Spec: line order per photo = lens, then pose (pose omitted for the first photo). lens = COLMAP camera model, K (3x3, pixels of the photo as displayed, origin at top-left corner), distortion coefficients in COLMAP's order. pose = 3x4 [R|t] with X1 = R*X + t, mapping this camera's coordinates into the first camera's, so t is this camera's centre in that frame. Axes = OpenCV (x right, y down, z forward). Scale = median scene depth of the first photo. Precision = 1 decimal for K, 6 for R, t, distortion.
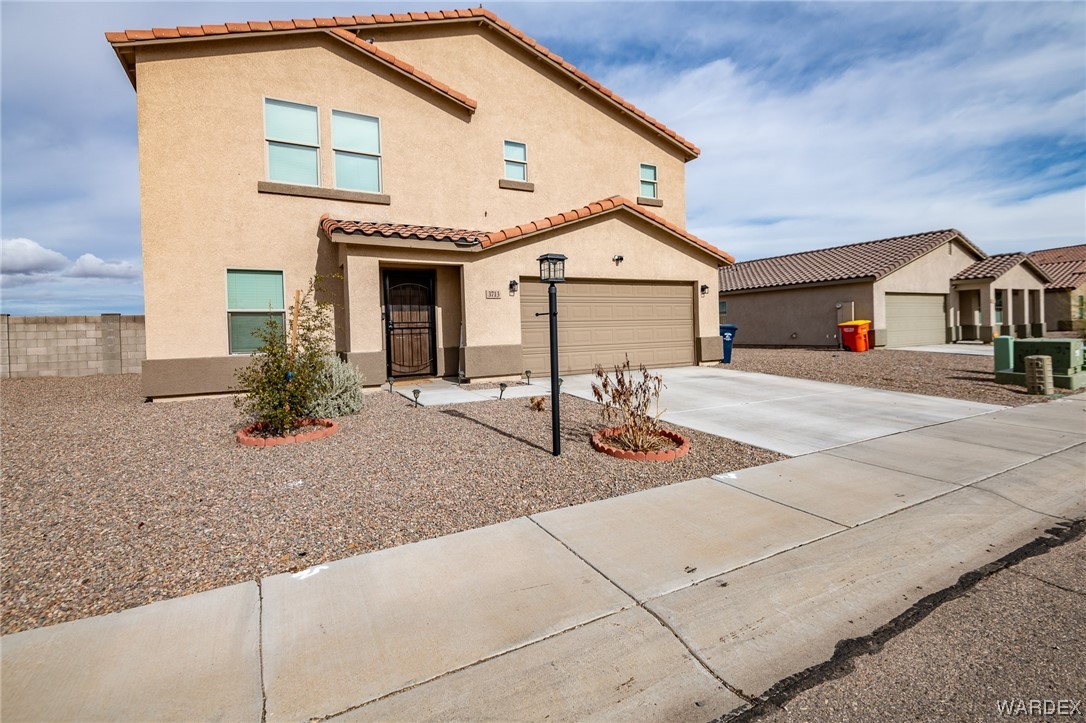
lens RADIAL K [[491.0, 0, 551.4], [0, 491.0, 332.5], [0, 0, 1]] dist [0.043043, -0.026004]
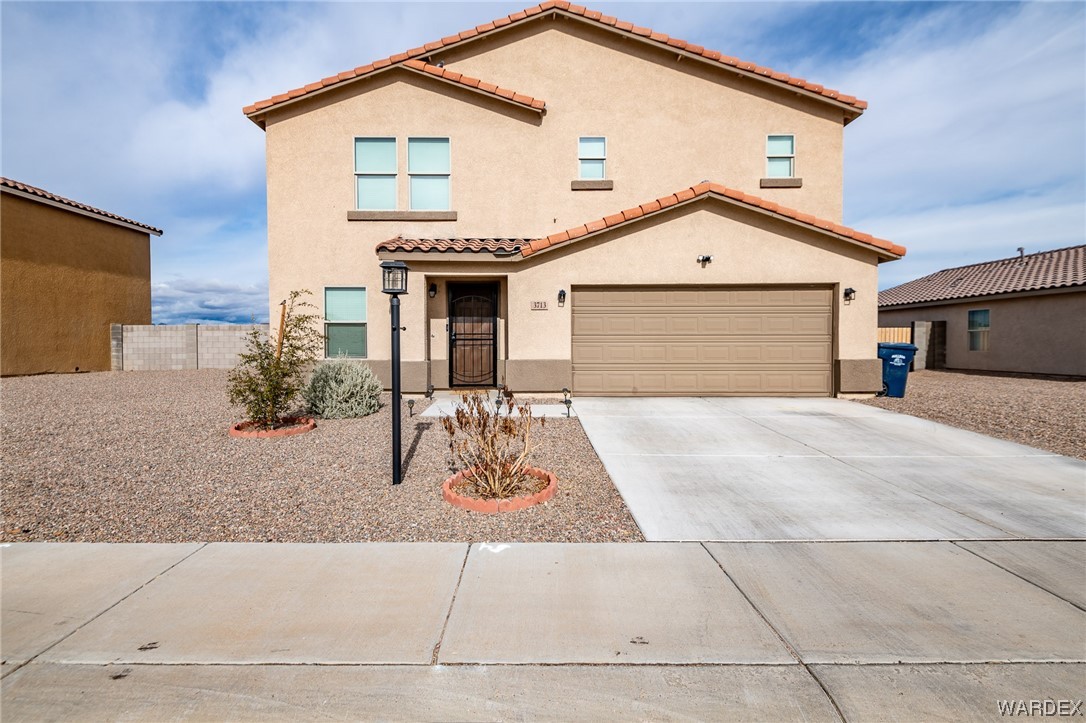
lens RADIAL K [[488.8, 0, 536.9], [0, 488.8, 353.9], [0, 0, 1]] dist [0.040366, -0.027078]
pose [[0.879033, 0.035383, -0.475445, 0.316377], [-0.024144, 0.999266, 0.029727, -0.011749], [0.476148, -0.014652, 0.879243, 0.163811]]
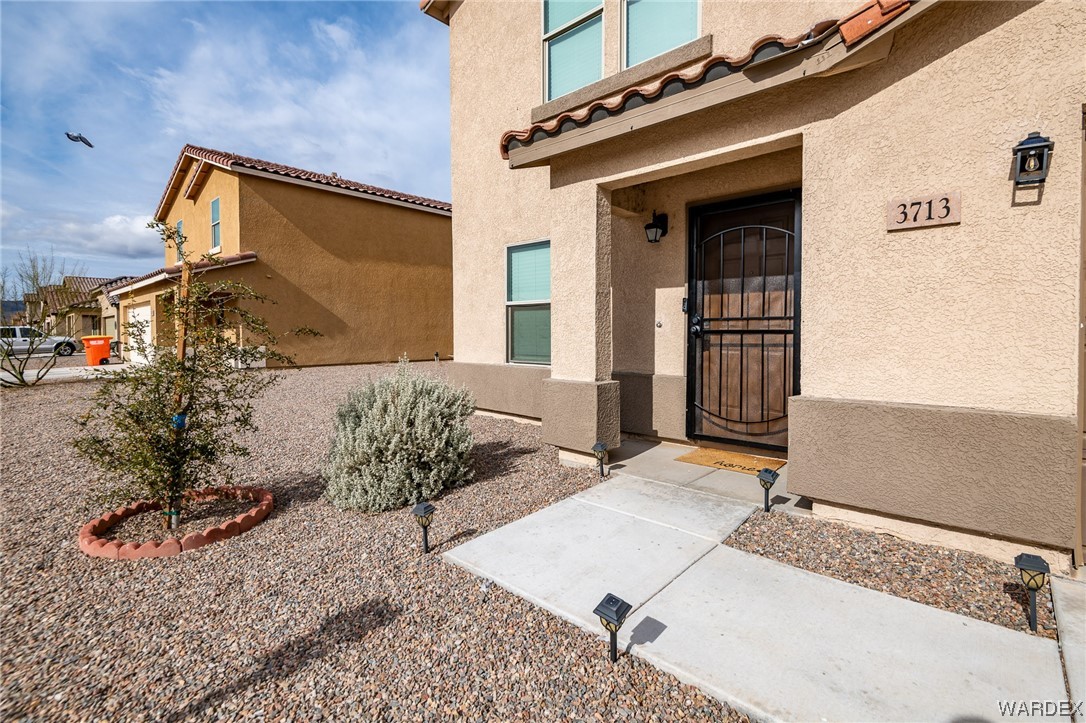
lens RADIAL K [[505.3, 0, 551.3], [0, 505.3, 350.5], [0, 0, 1]] dist [0.039049, -0.030126]
pose [[0.313820, 0.061502, -0.947489, 0.081072], [-0.010931, 0.998068, 0.061164, -0.017568], [0.949420, -0.008838, 0.313886, 0.698993]]
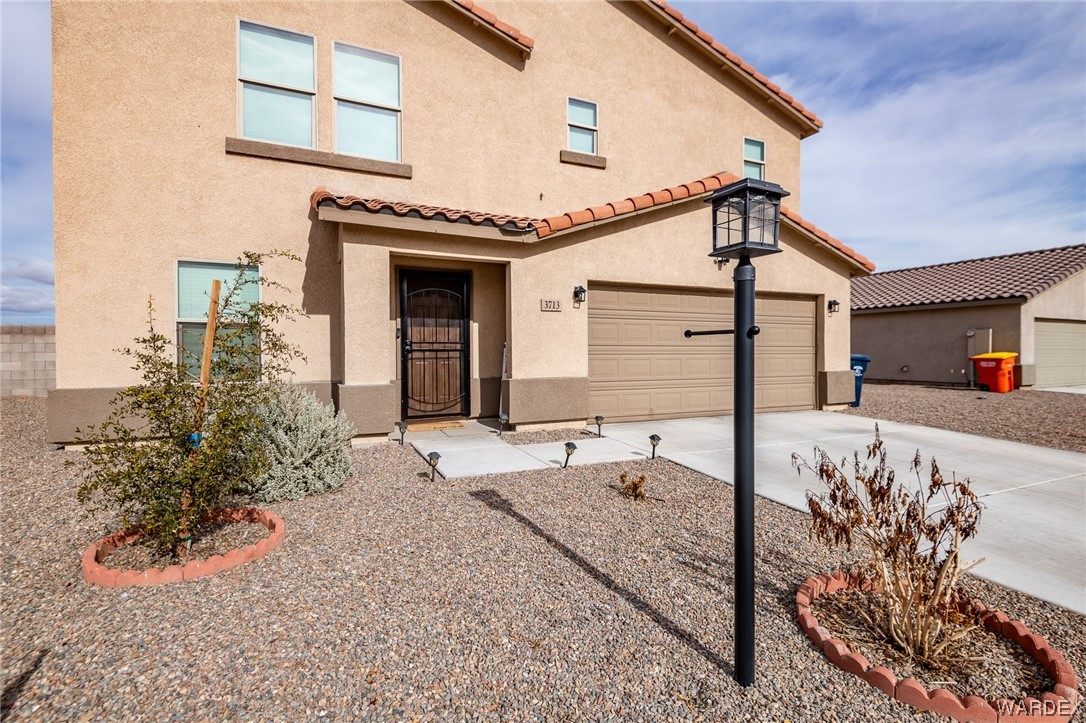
lens RADIAL K [[499.3, 0, 555.3], [0, 499.3, 356.0], [0, 0, 1]] dist [0.035431, -0.027593]
pose [[0.997243, 0.024604, -0.070010, -0.058555], [-0.024423, 0.999696, 0.003444, -0.007340], [0.070074, -0.001725, 0.997540, 0.278357]]
